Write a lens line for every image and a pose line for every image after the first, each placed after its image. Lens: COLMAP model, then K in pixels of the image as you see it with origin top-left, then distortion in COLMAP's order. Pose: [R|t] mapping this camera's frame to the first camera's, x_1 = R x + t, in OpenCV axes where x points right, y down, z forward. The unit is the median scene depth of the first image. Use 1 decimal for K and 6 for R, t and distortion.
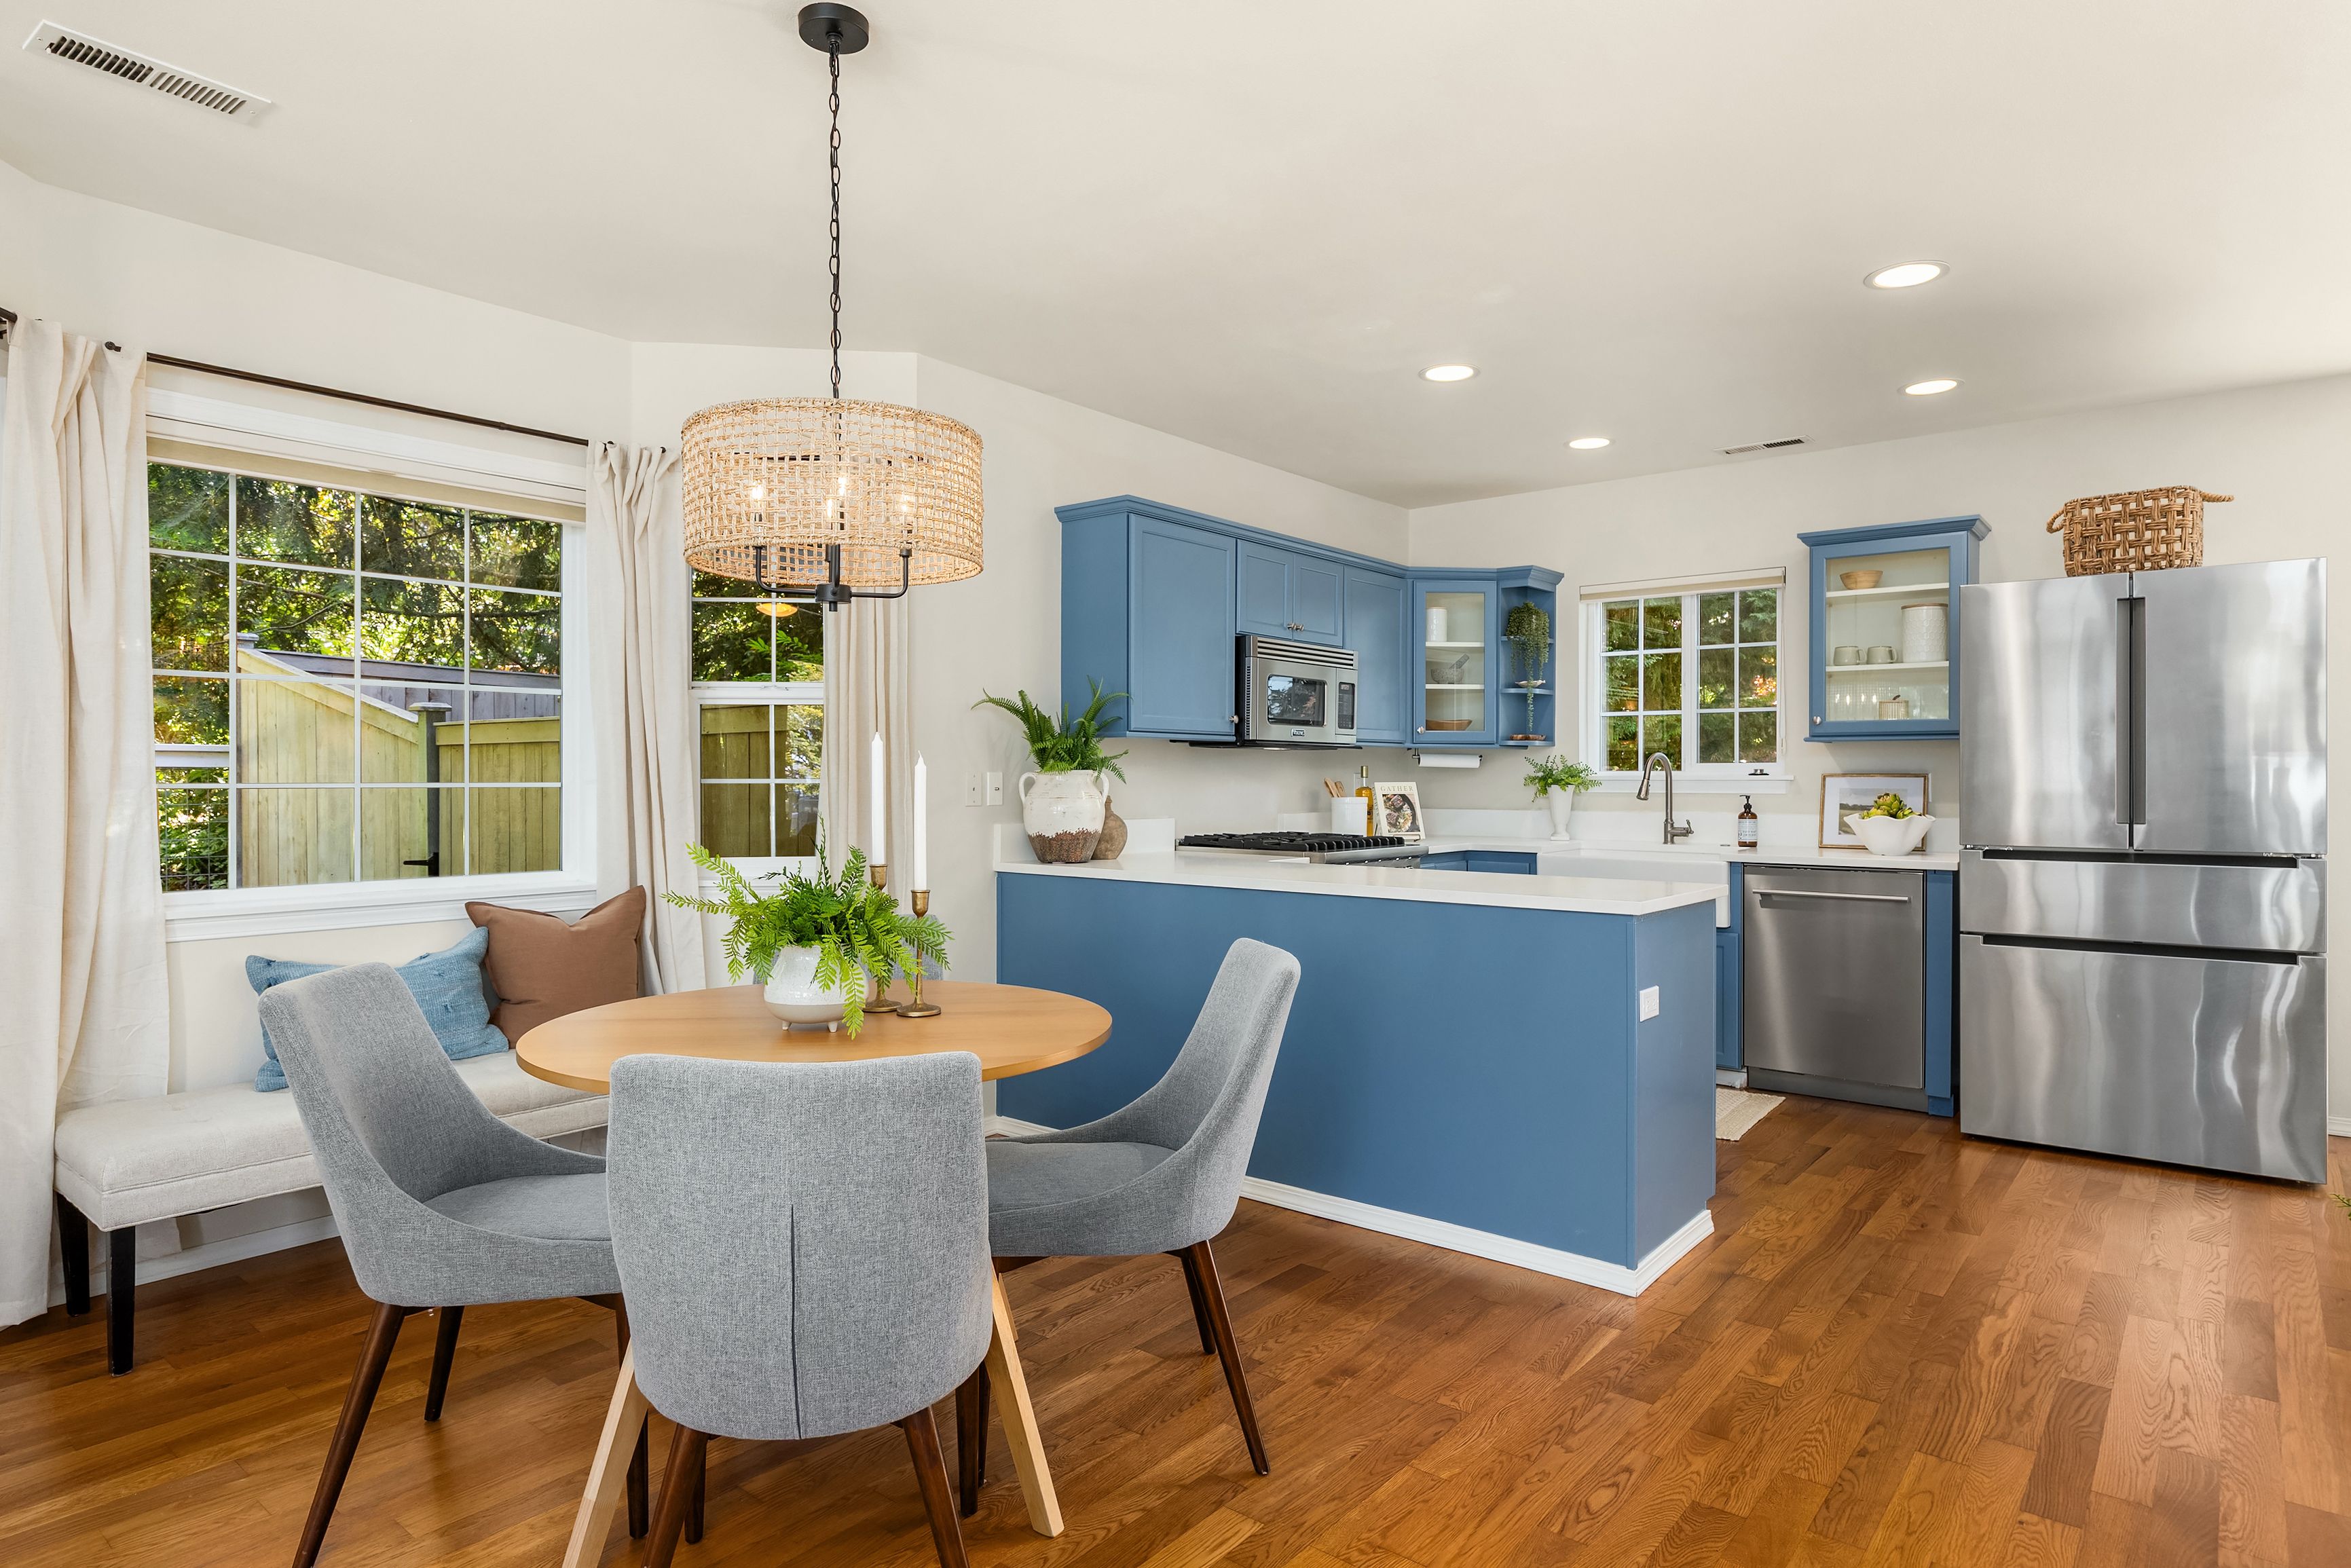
lens RADIAL K [[1340.2, 0, 1220.1], [0, 1340.2, 773.8], [0, 0, 1]] dist [0.009864, -0.003412]
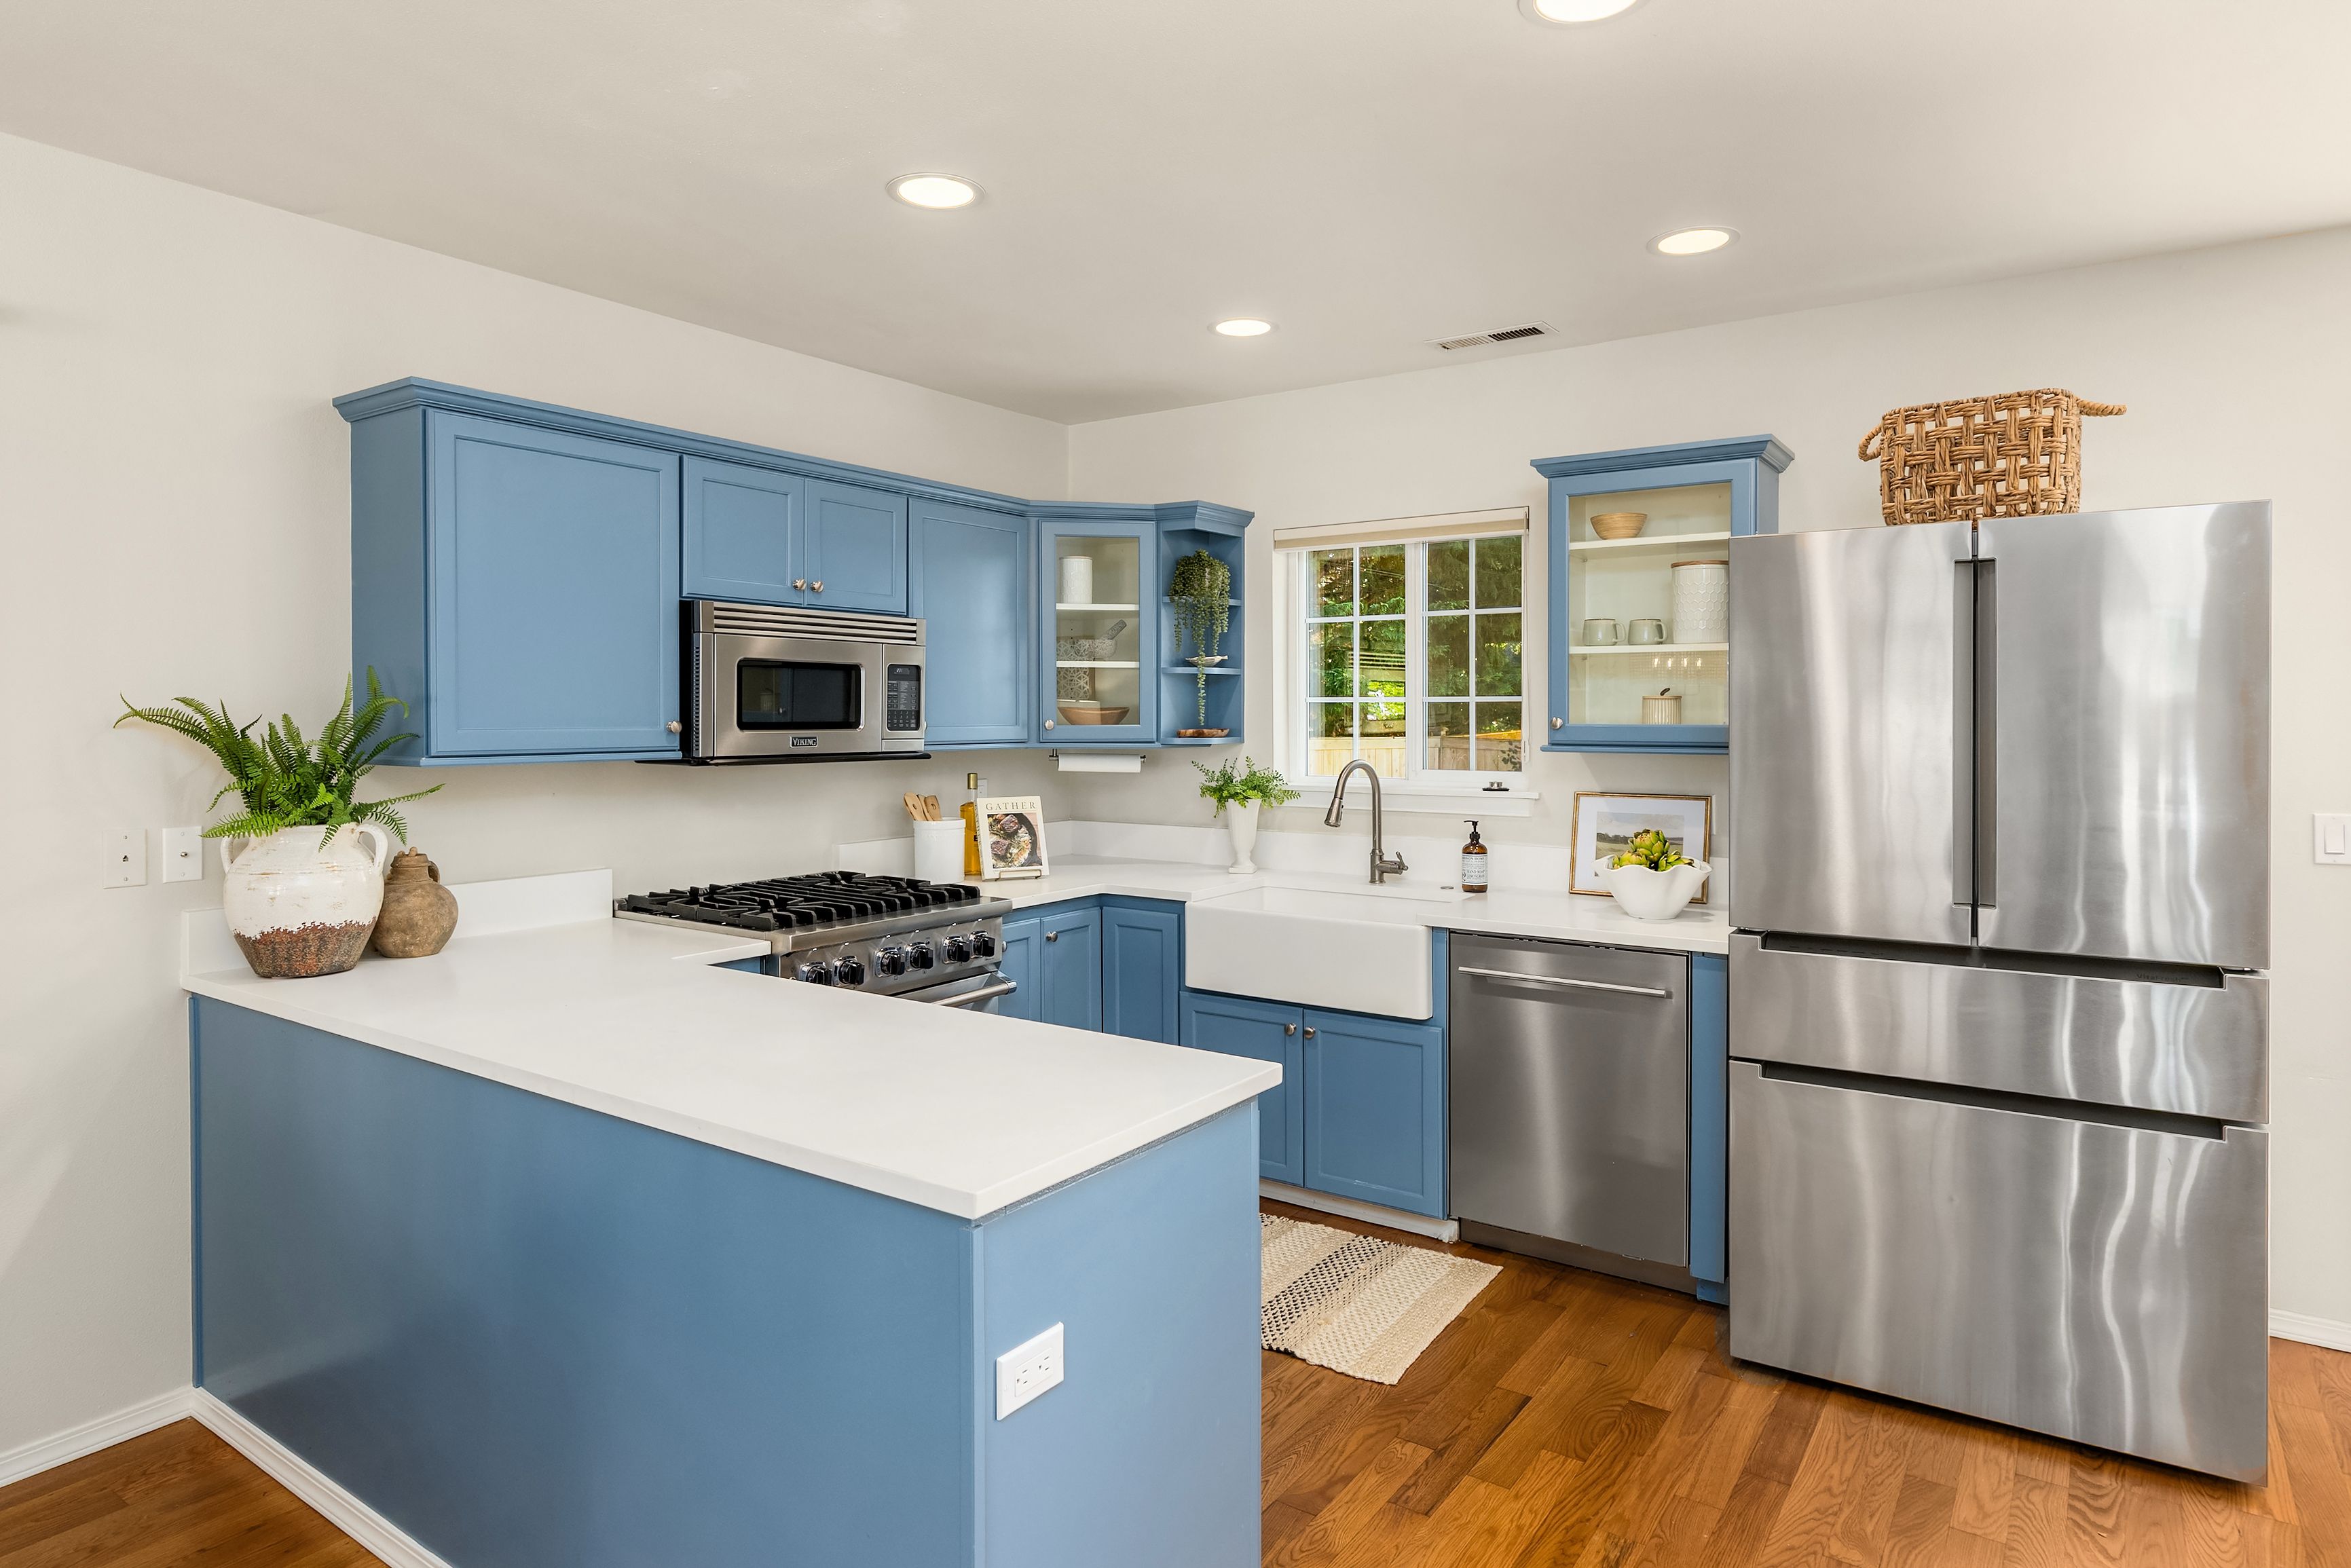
lens RADIAL K [[1340.2, 0, 1204.4], [0, 1340.2, 707.9], [0, 0, 1]] dist [0.009864, -0.003412]
pose [[0.998370, 0.002021, 0.057038, 0.230212], [-0.002072, 0.999997, 0.000843, -0.050470], [-0.057036, -0.000960, 0.998372, 0.319589]]
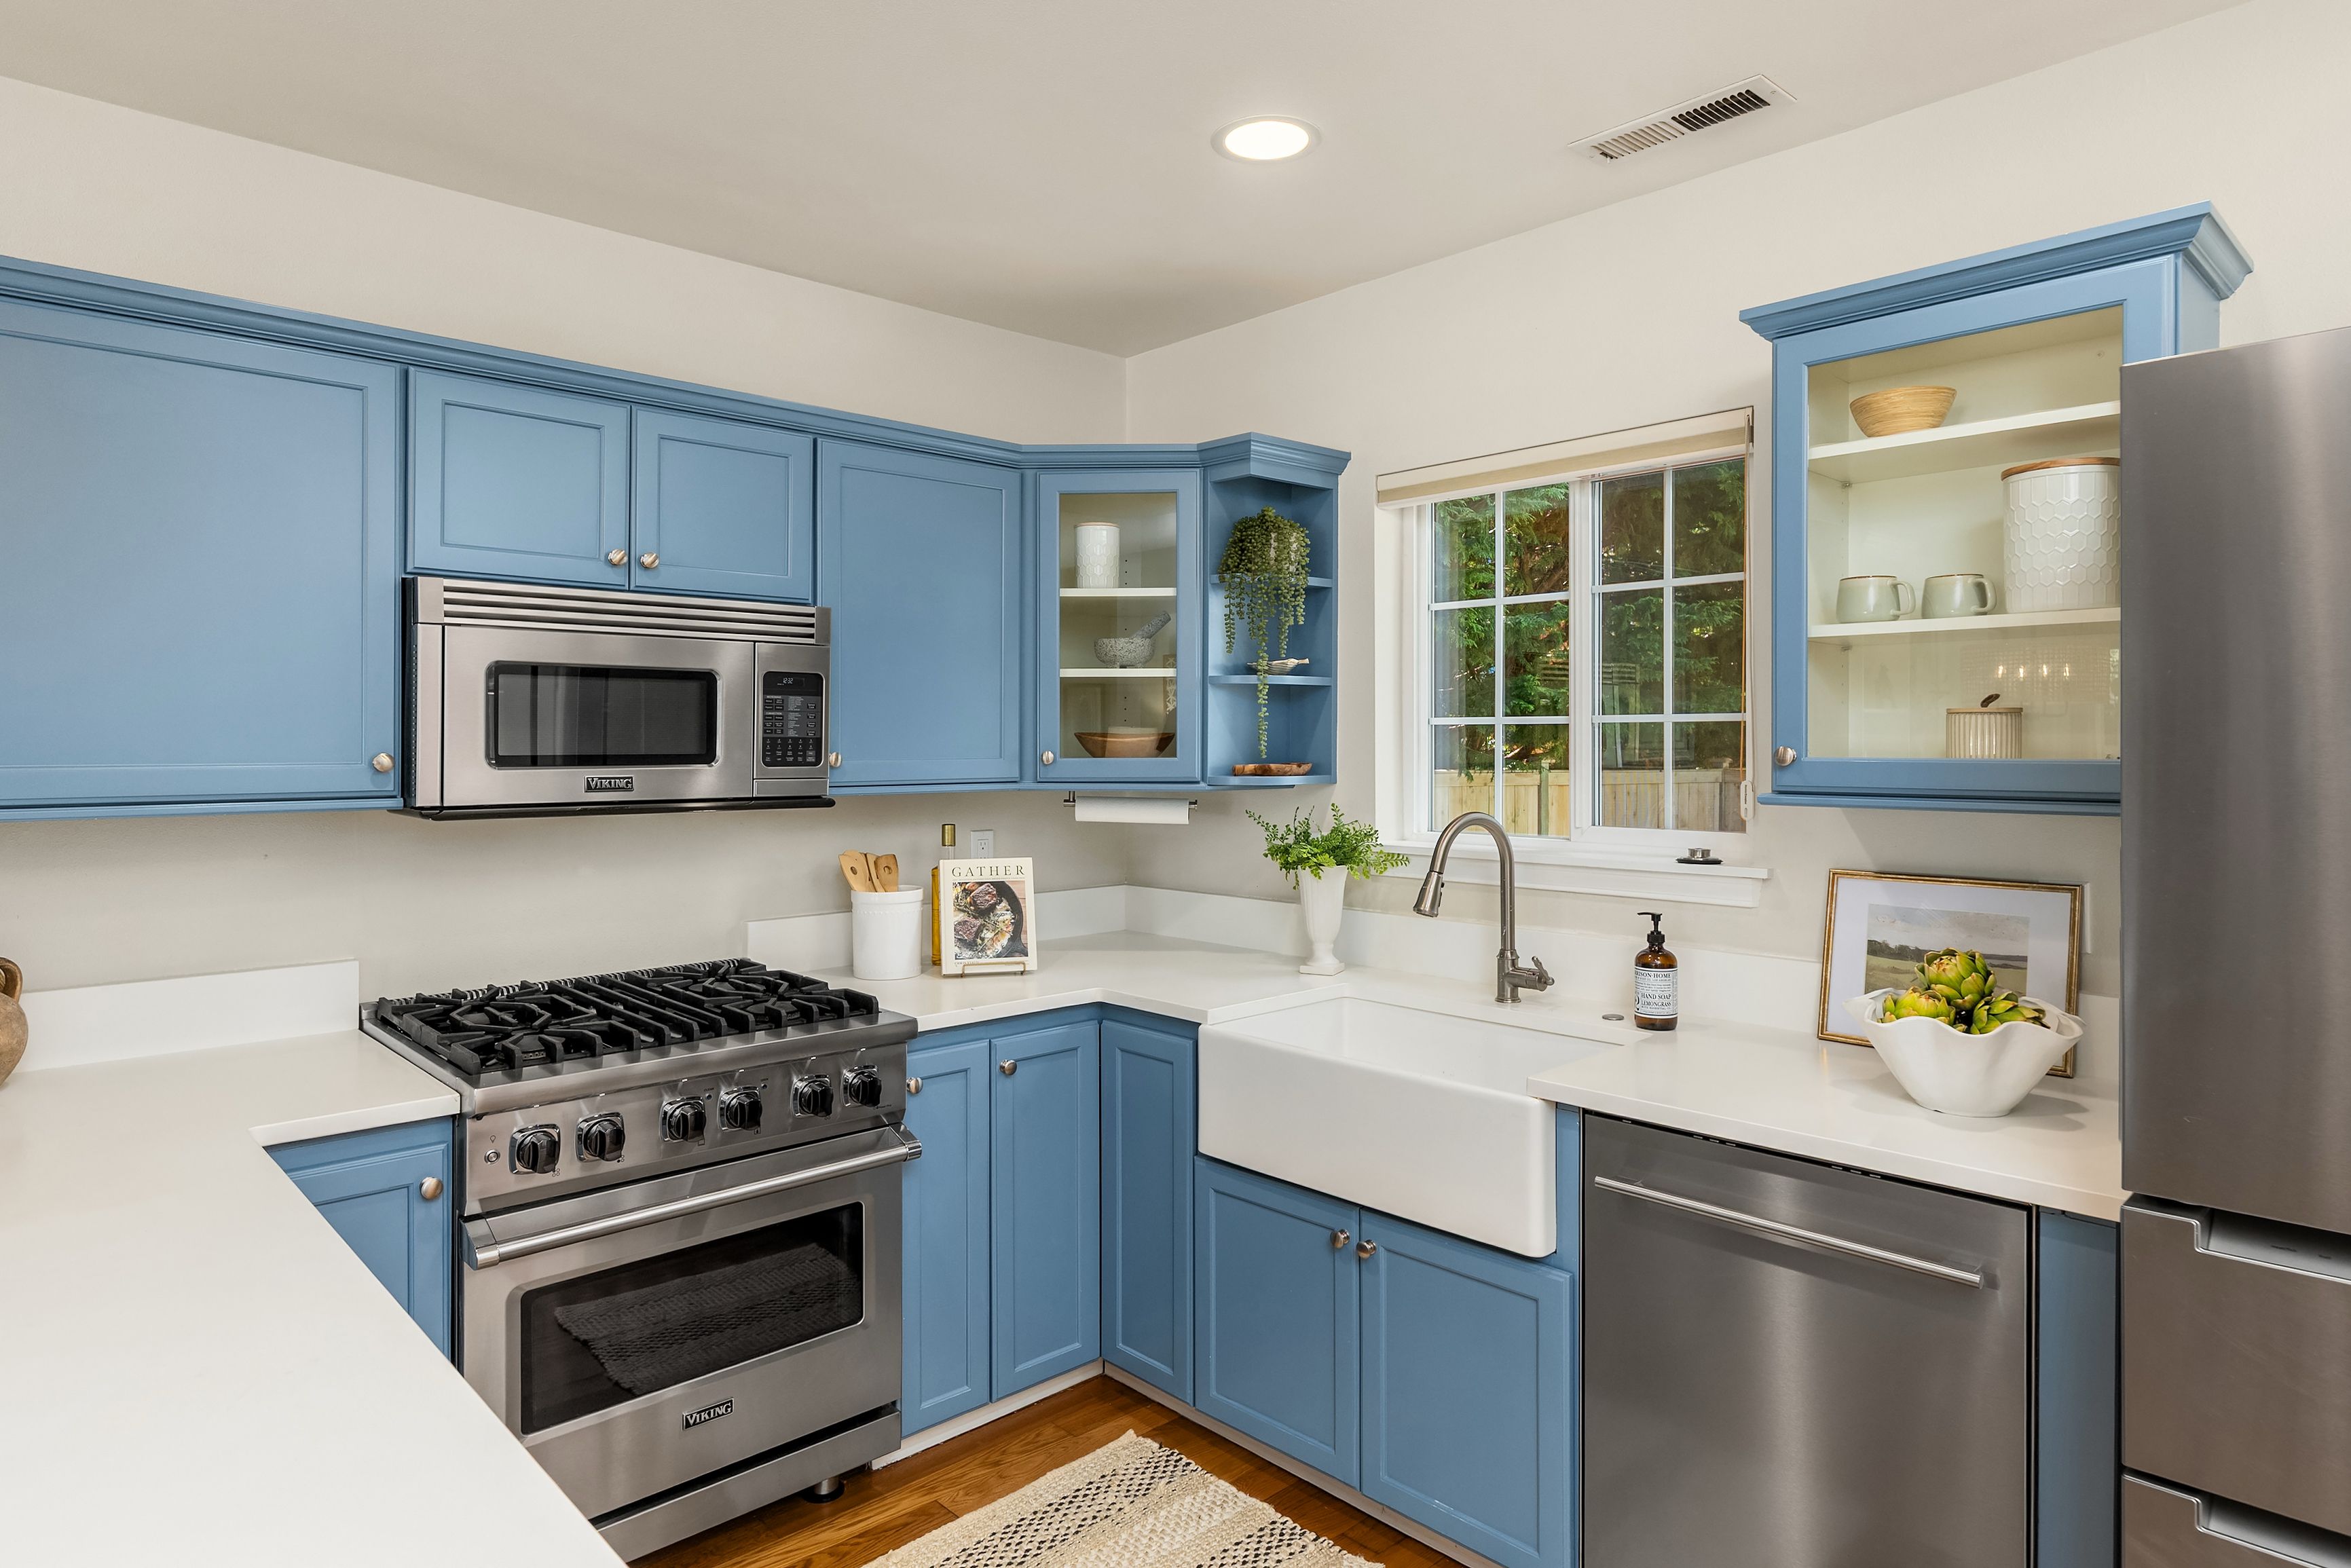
lens RADIAL K [[1340.2, 0, 1203.1], [0, 1340.2, 743.9], [0, 0, 1]] dist [0.009864, -0.003412]
pose [[0.986721, 0.000002, -0.162424, 0.352790], [0.001064, 0.999978, 0.006479, -0.048969], [0.162420, -0.006566, 0.986700, 0.592543]]
